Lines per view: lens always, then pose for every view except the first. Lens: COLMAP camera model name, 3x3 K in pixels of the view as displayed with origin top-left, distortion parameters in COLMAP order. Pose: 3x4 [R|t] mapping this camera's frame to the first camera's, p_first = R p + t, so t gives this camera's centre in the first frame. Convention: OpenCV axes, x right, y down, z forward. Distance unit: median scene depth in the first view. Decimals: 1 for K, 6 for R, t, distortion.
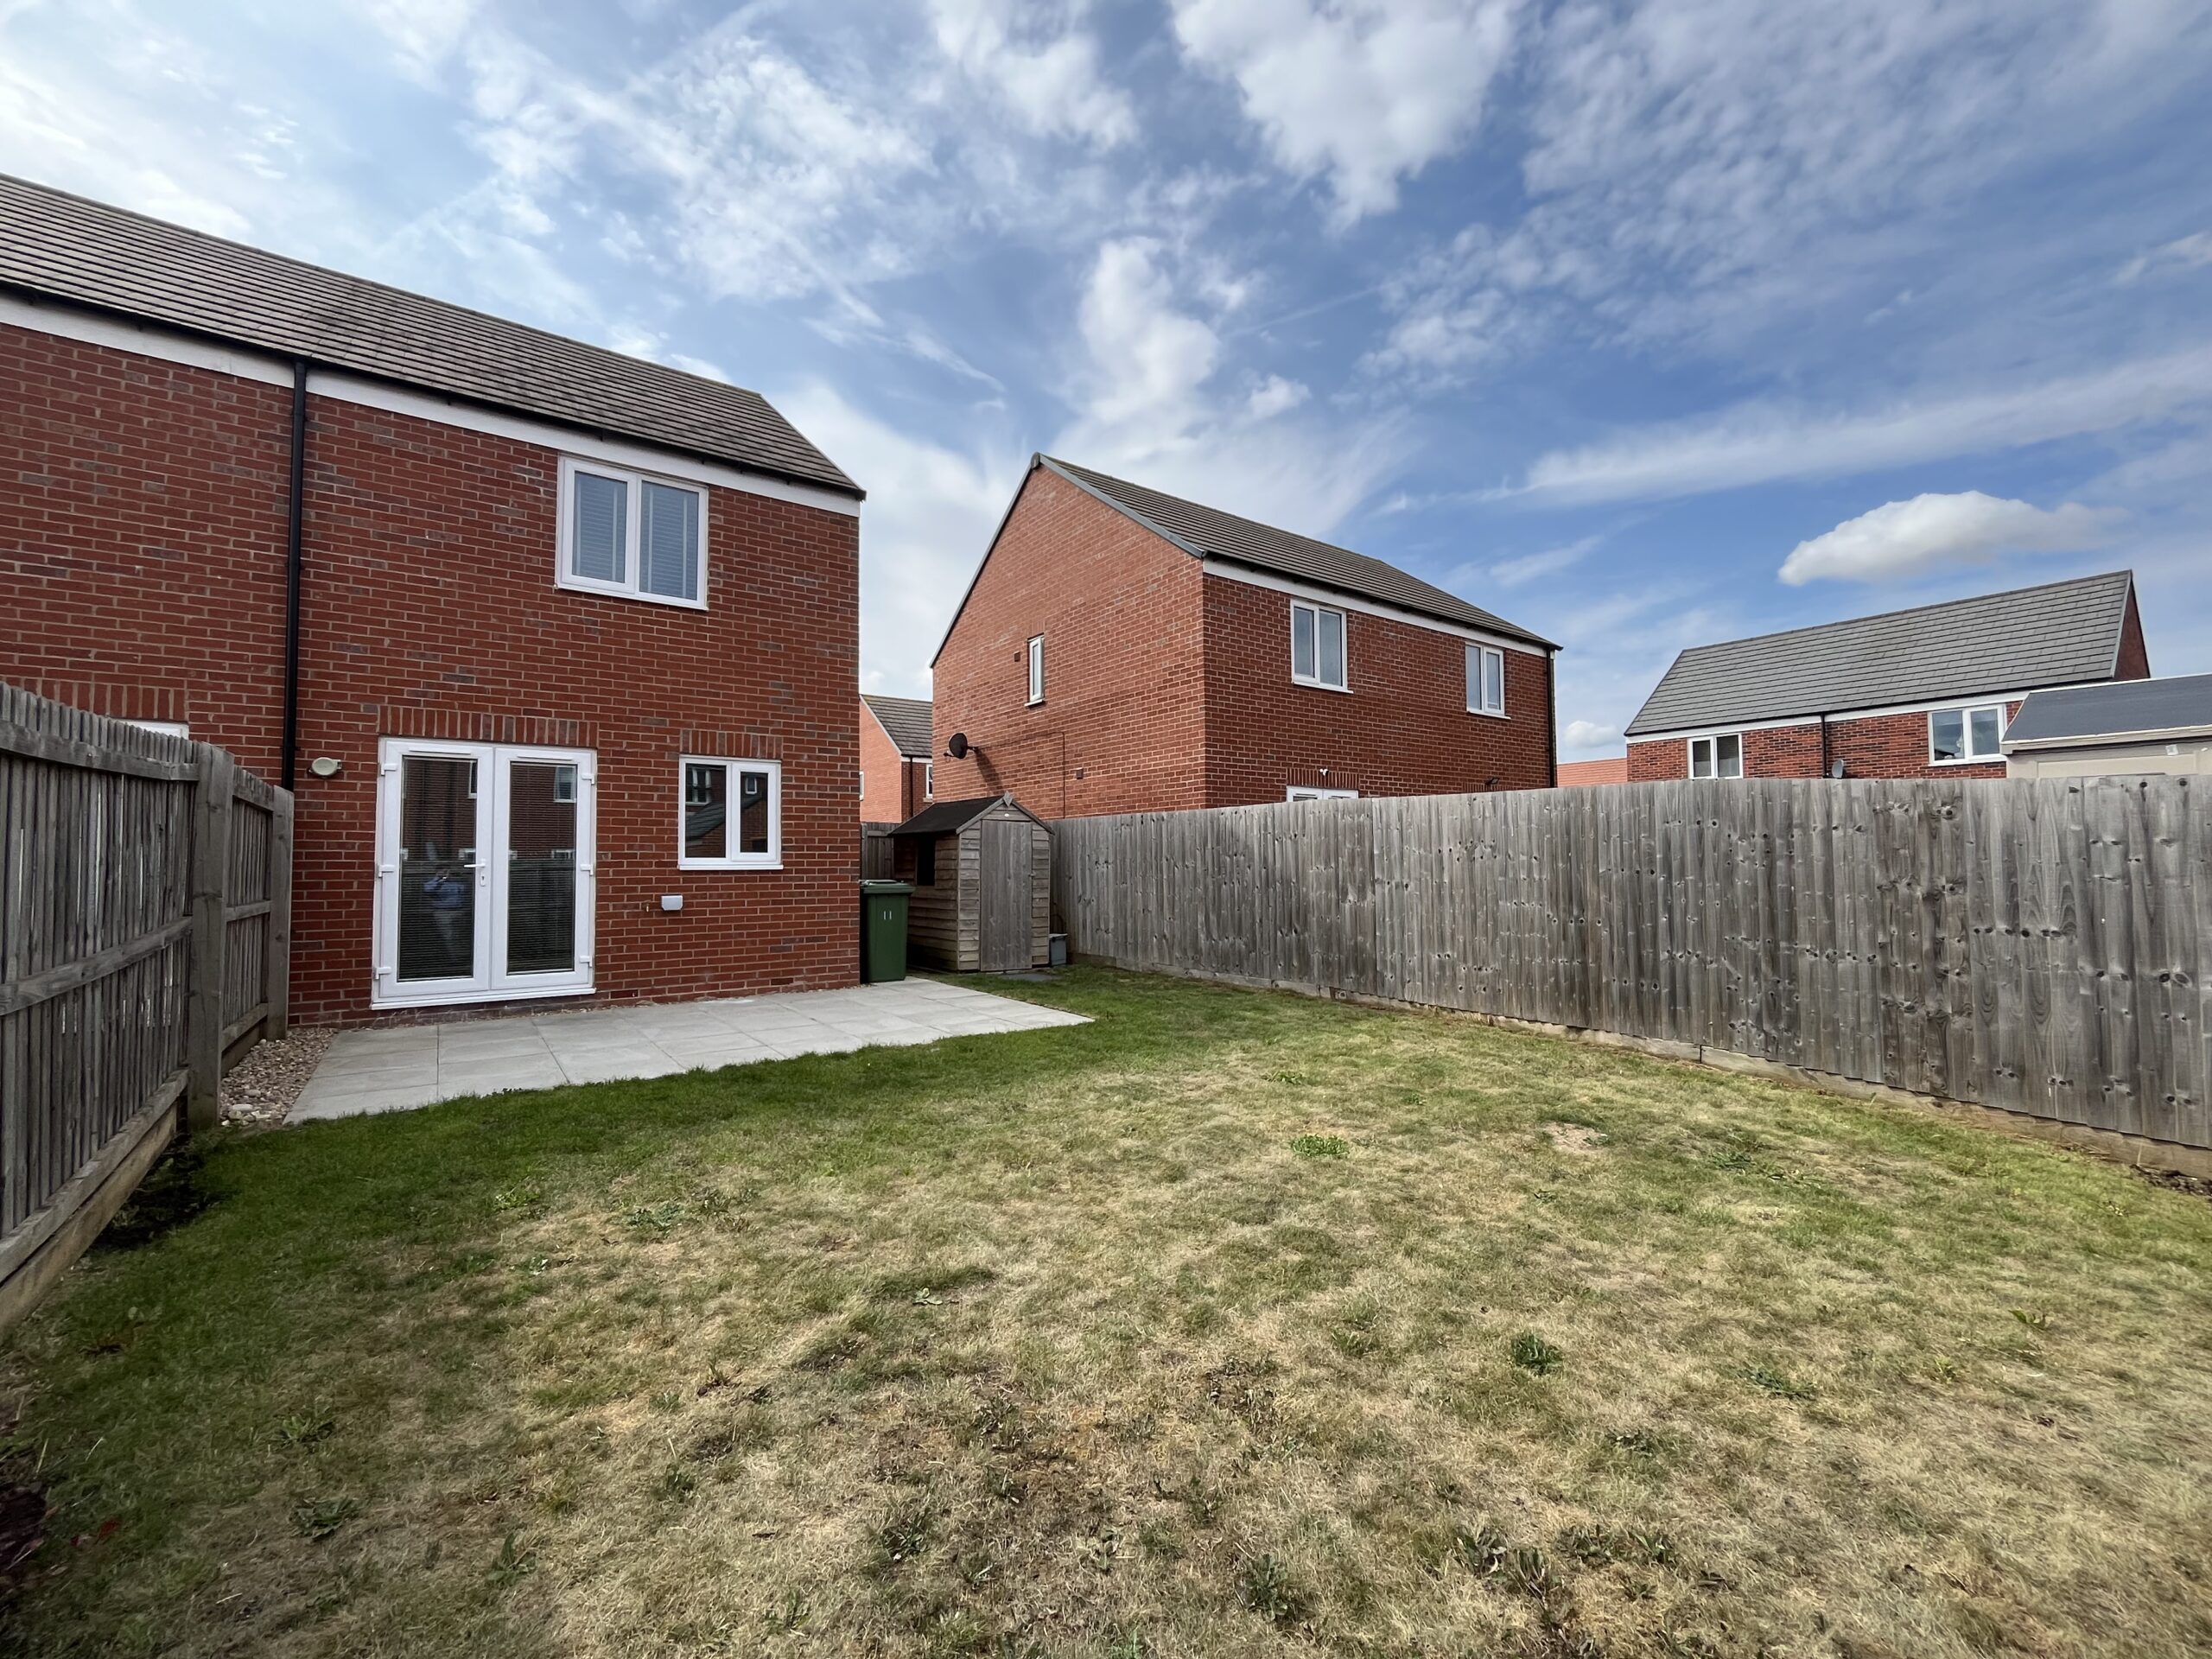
lens RADIAL K [[918.7, 0, 1095.3], [0, 918.7, 830.8], [0, 0, 1]] dist [-0.000313, -0.000107]
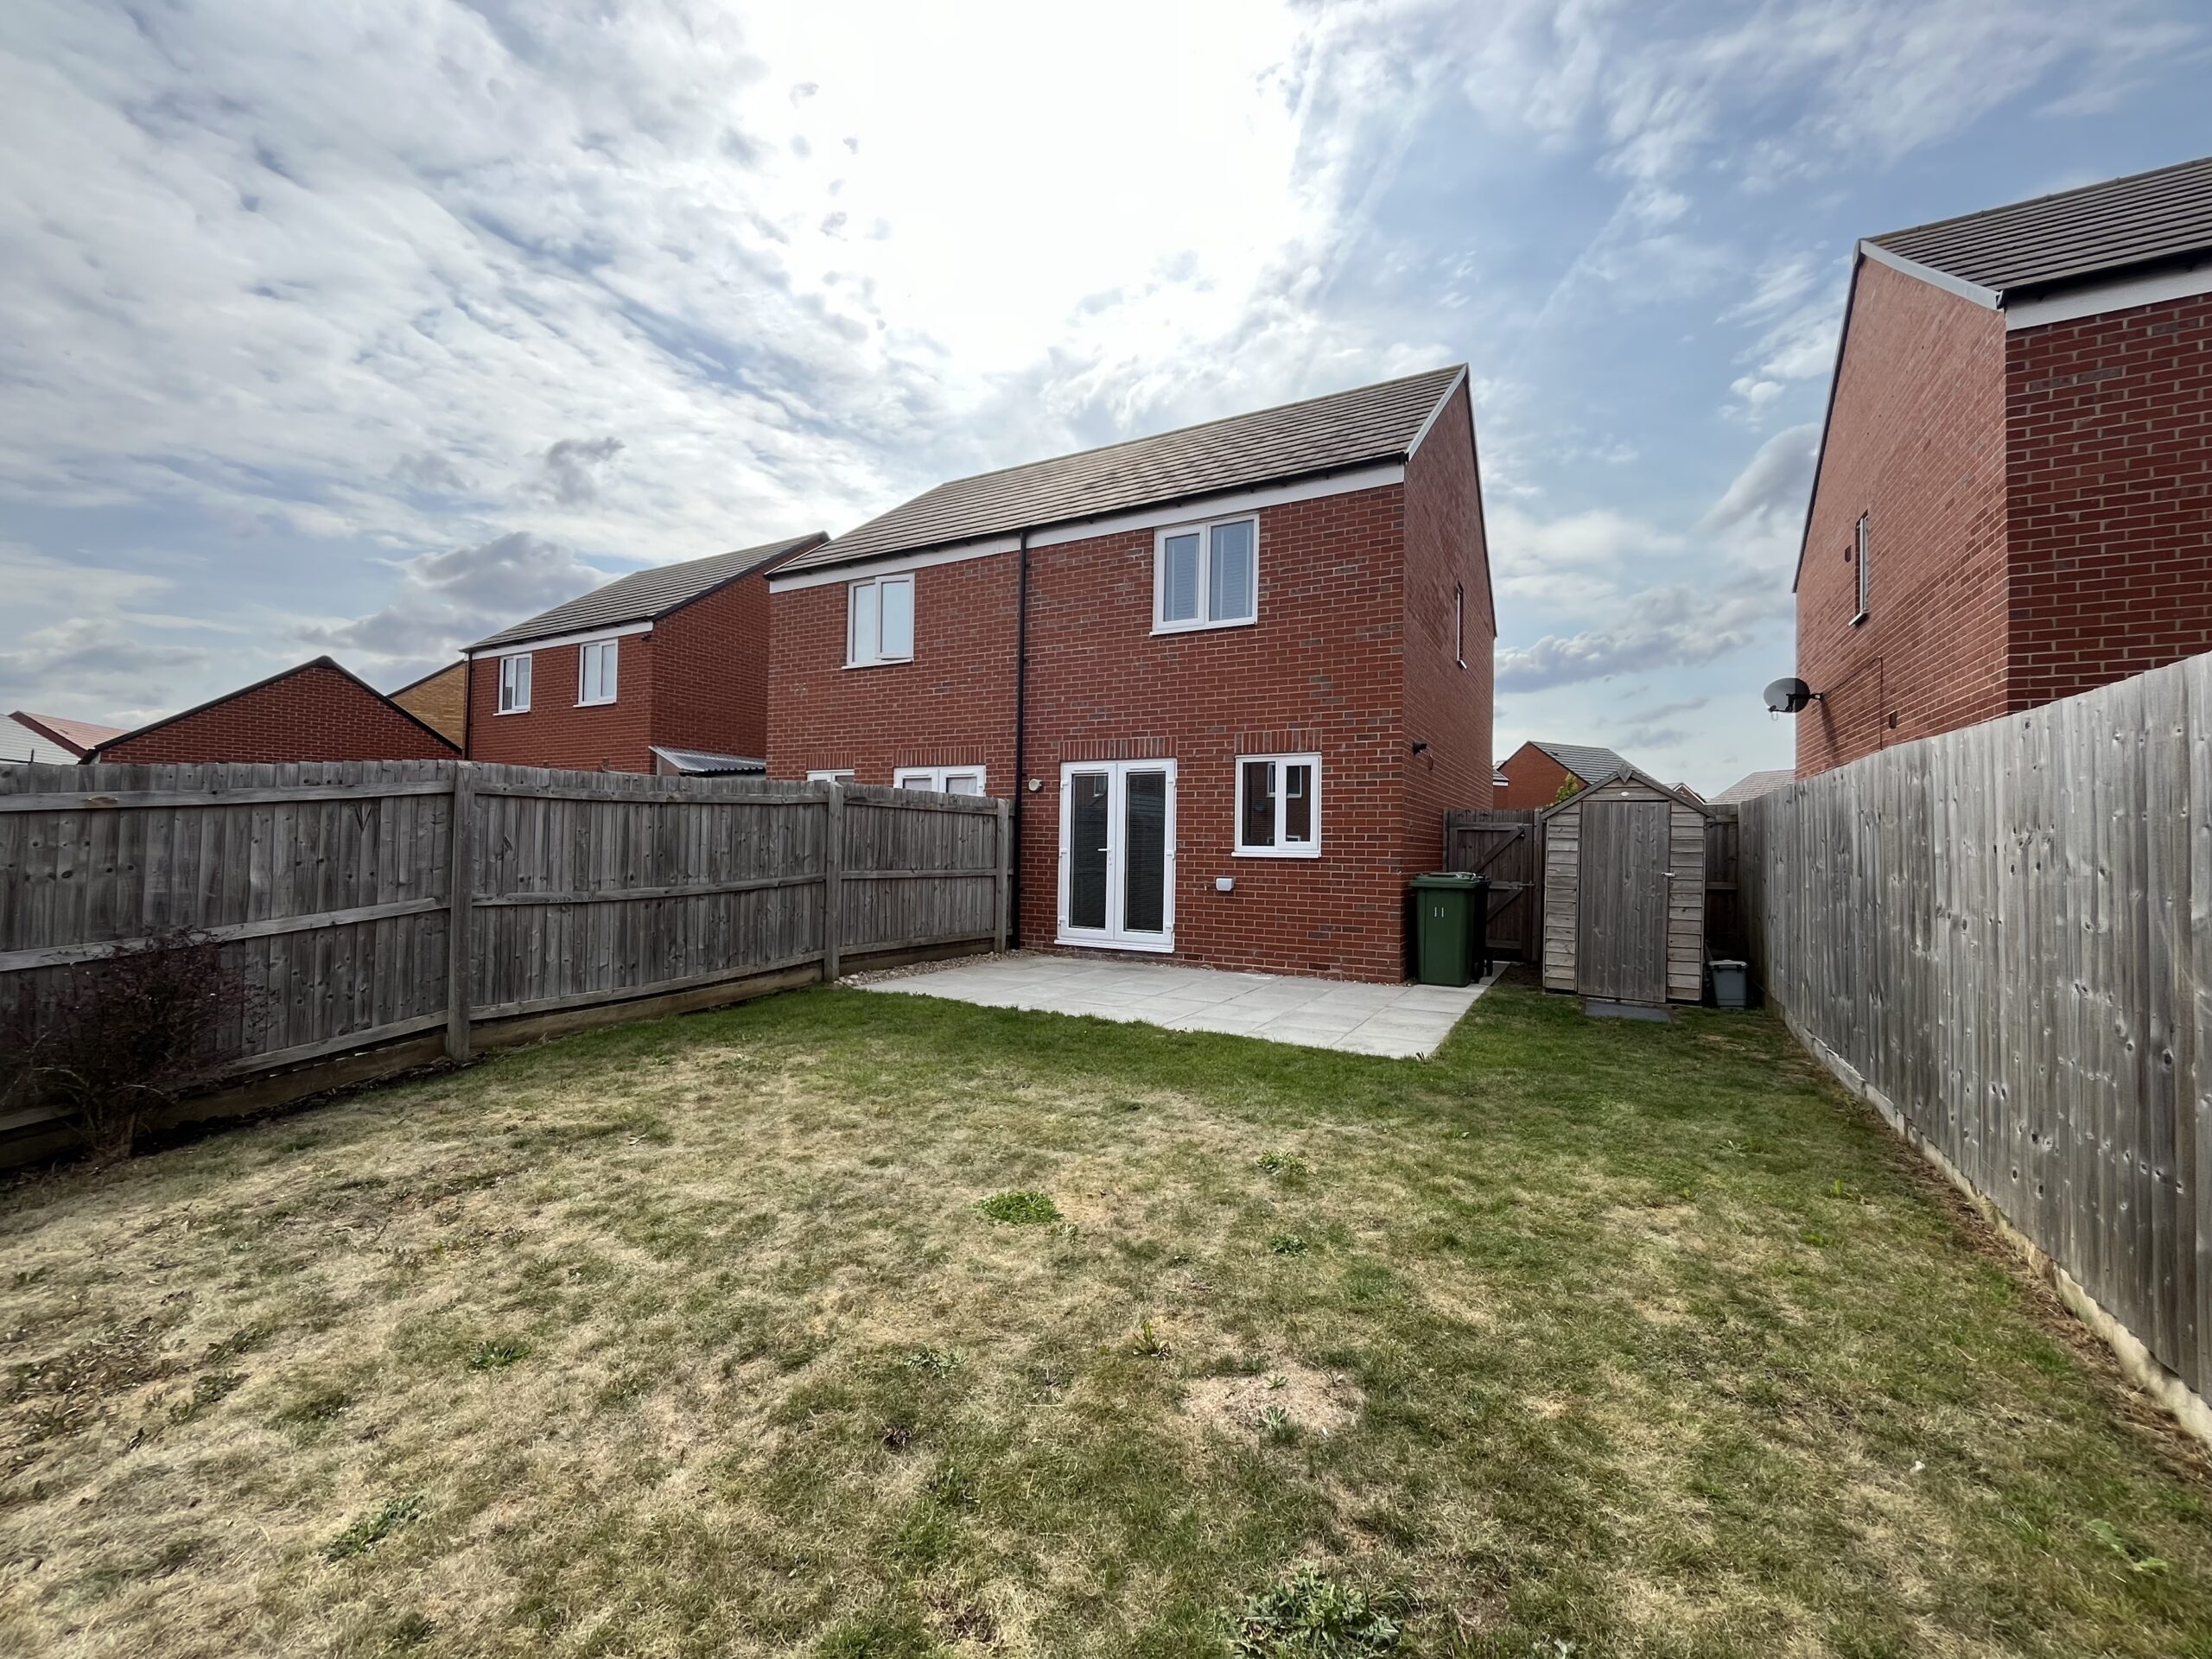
lens RADIAL K [[911.4, 0, 1100.5], [0, 911.4, 831.1], [0, 0, 1]] dist [-0.007433, 0.000548]
pose [[0.409031, -0.004823, -0.912508, 0.558157], [0.016166, 0.999867, 0.001962, 0.006981], [0.912377, -0.015555, 0.409054, 0.413457]]
